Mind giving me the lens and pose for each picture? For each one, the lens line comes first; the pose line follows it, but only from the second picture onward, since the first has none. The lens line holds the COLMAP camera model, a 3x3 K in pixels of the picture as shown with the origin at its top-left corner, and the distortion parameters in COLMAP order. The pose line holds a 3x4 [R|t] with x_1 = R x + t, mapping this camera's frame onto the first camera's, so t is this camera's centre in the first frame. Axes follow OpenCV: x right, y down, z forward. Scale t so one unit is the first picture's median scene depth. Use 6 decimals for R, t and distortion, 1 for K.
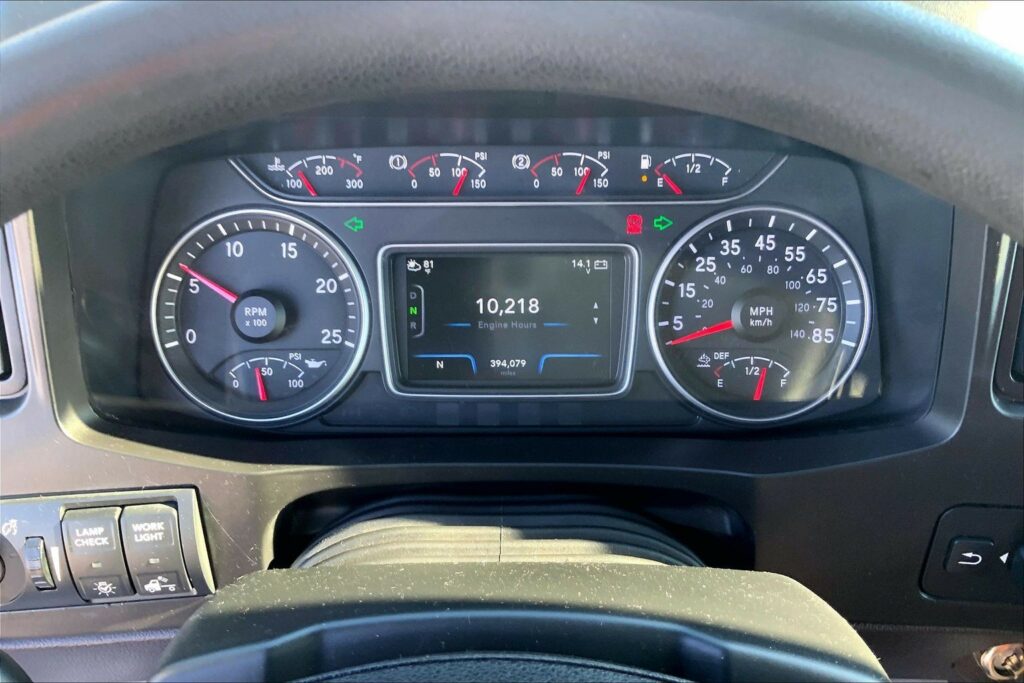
lens RADIAL K [[833.2, 0, 516.3], [0, 833.2, 338.7], [0, 0, 1]] dist [0.072611, -0.110825]
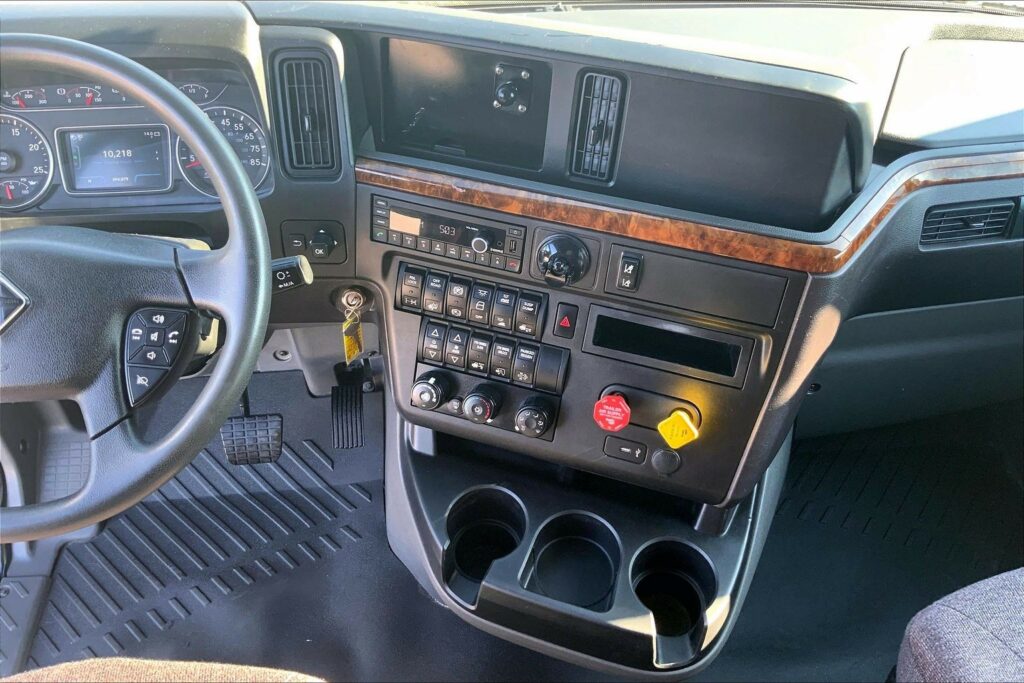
lens RADIAL K [[833.2, 0, 510.5], [0, 833.2, 352.1], [0, 0, 1]] dist [0.072611, -0.110825]
pose [[0.994438, -0.054413, 0.090174, 0.835414], [0.046793, 0.995319, 0.084564, 0.362416], [-0.094353, -0.079874, 0.992329, -1.463449]]
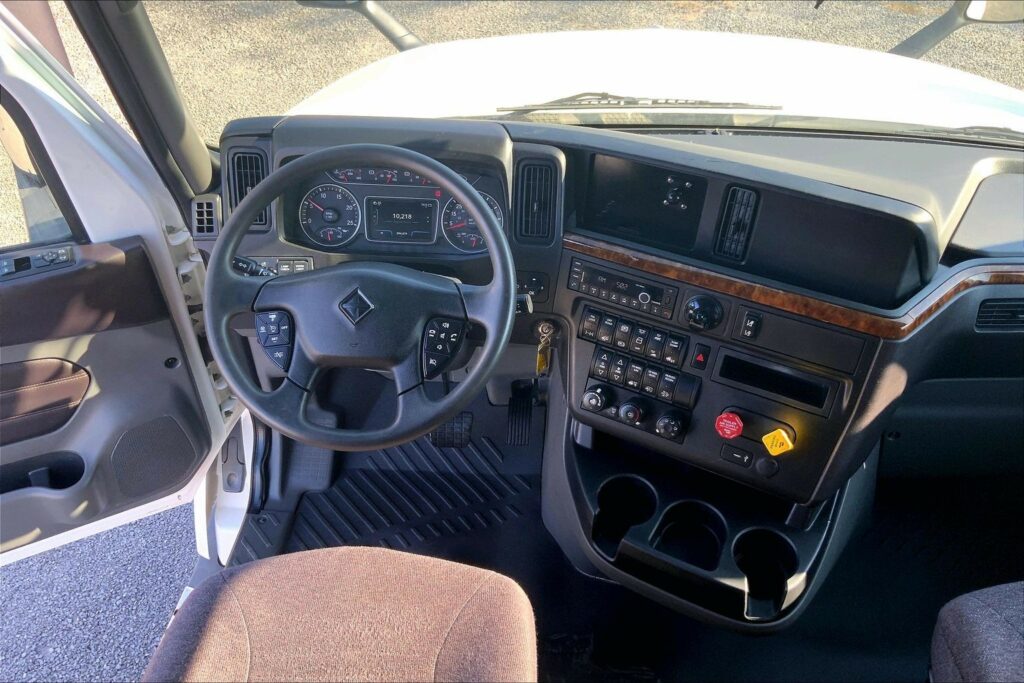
lens RADIAL K [[833.2, 0, 515.9], [0, 833.2, 345.4], [0, 0, 1]] dist [0.072611, -0.110825]
pose [[0.997661, 0.048941, -0.047730, 0.646537], [-0.048465, 0.998764, 0.011062, 0.430696], [0.048212, -0.008722, 0.998799, -2.403384]]
